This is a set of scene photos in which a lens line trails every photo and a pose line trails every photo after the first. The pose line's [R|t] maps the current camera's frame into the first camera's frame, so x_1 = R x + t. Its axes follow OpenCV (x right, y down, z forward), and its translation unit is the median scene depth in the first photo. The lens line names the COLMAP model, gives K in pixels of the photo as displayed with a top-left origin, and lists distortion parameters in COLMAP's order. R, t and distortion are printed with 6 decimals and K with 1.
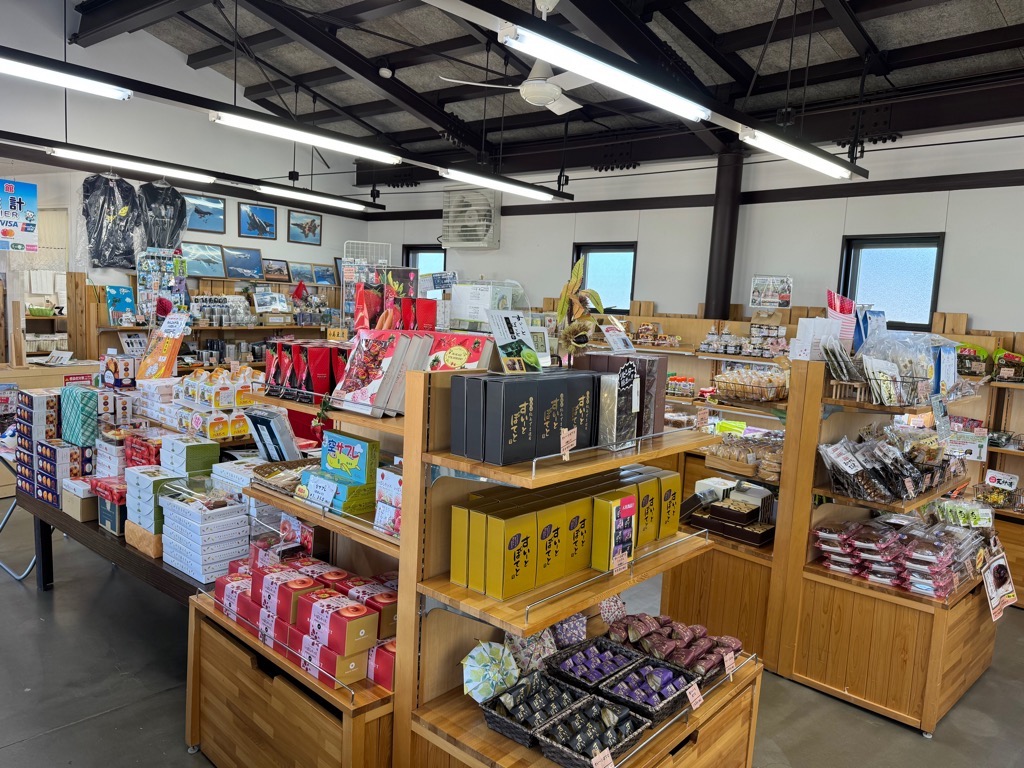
lens RADIAL K [[785.8, 0, 508.2], [0, 785.8, 396.1], [0, 0, 1]] dist [0.170797, -0.245907]
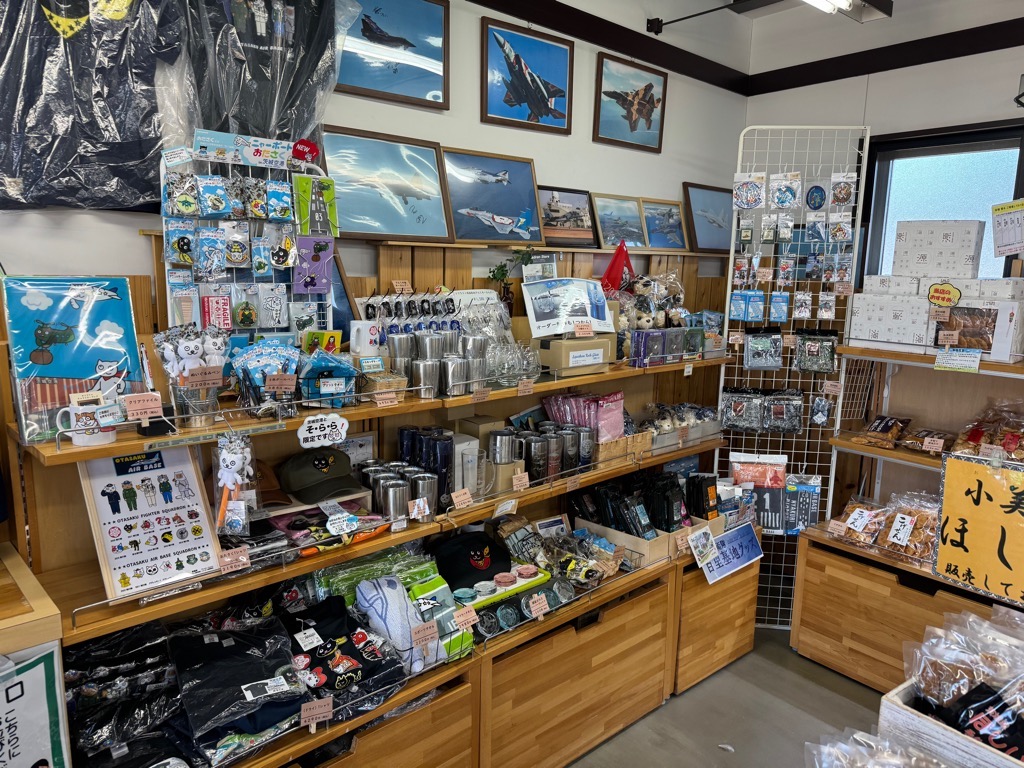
lens RADIAL K [[785.8, 0, 508.2], [0, 785.8, 396.1], [0, 0, 1]] dist [0.170797, -0.245907]
pose [[0.974222, 0.004542, -0.225544, -0.249783], [0.003091, 0.999435, 0.033475, -0.091136], [0.225568, -0.033309, 0.973658, 0.668510]]
